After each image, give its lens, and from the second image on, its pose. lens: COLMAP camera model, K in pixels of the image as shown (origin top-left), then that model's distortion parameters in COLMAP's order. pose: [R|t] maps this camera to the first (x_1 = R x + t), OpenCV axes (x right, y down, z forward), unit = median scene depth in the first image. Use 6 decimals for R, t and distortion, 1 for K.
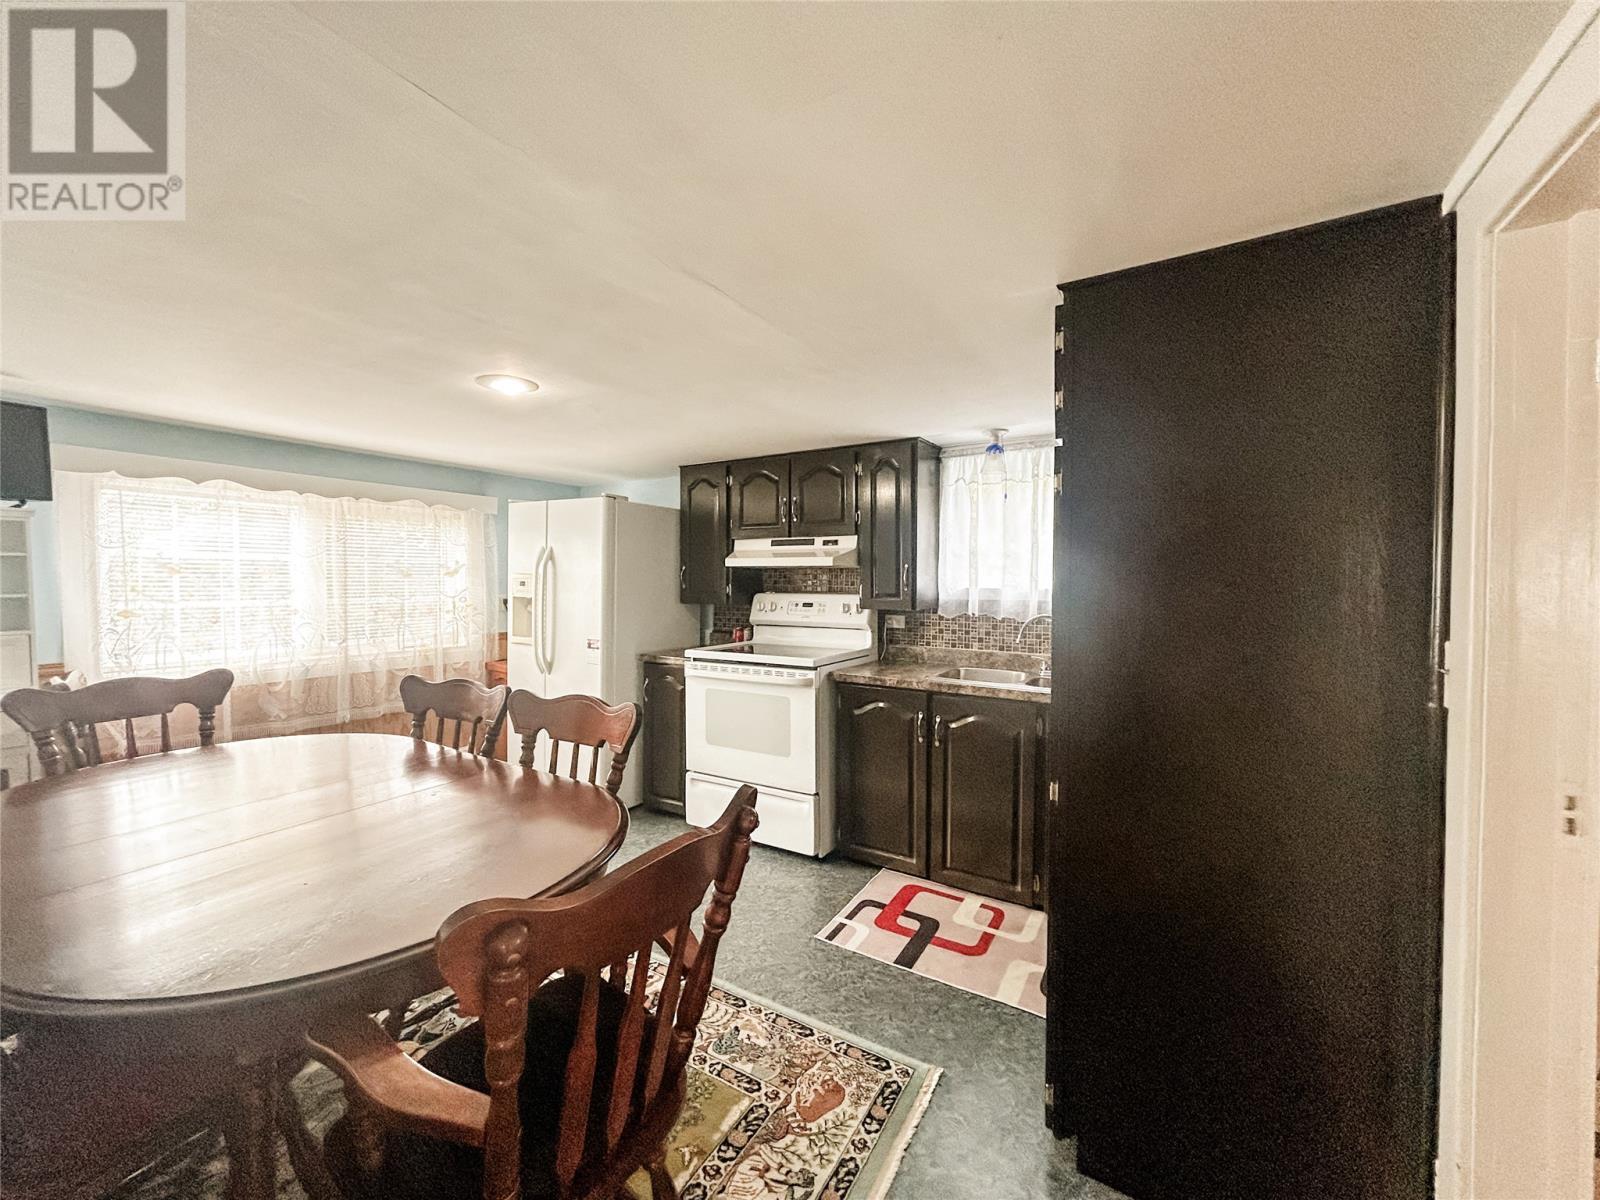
lens RADIAL K [[638.3, 0, 795.4], [0, 638.3, 589.9], [0, 0, 1]] dist [-0.001055, 0.000219]
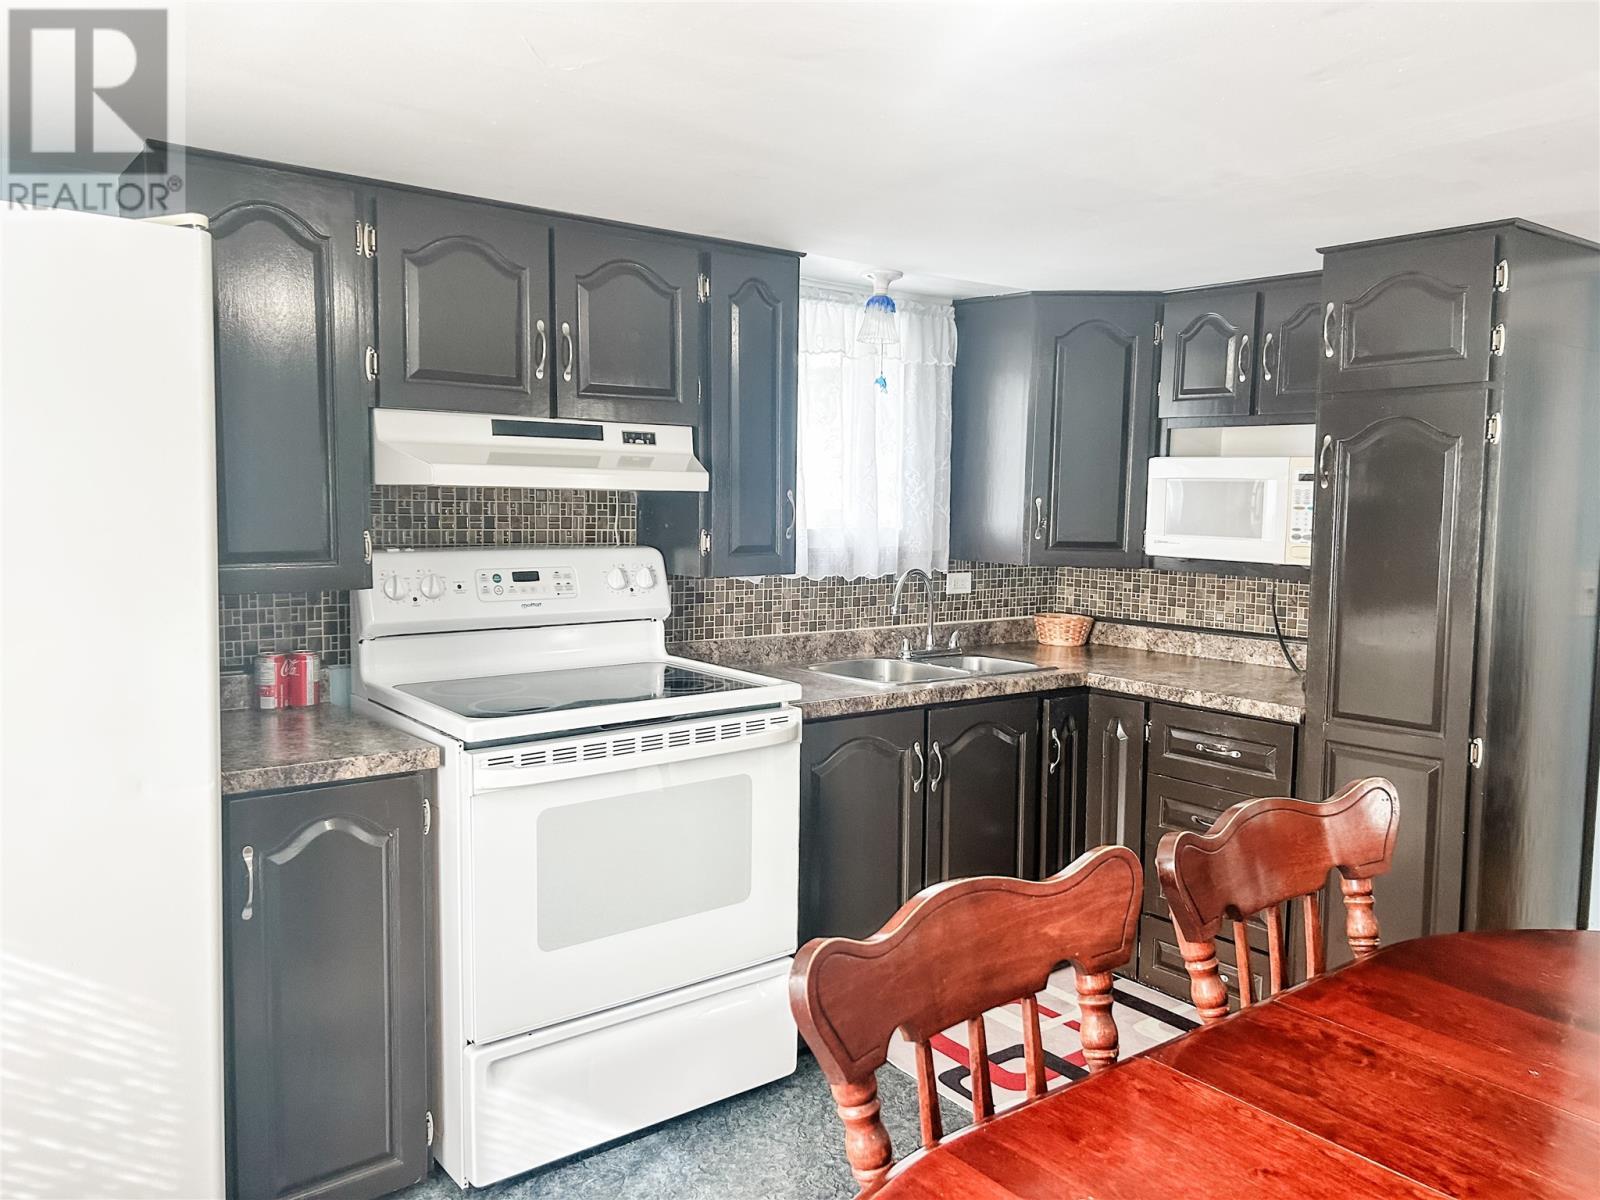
lens RADIAL K [[1200.5, 0, 801.7], [0, 1200.5, 603.2], [0, 0, 1]] dist [0.039468, -0.036968]
pose [[0.351208, -0.084007, 0.932521, -0.713859], [0.002796, 0.996056, 0.088677, -0.031597], [-0.936293, -0.028537, 0.350058, 0.576135]]
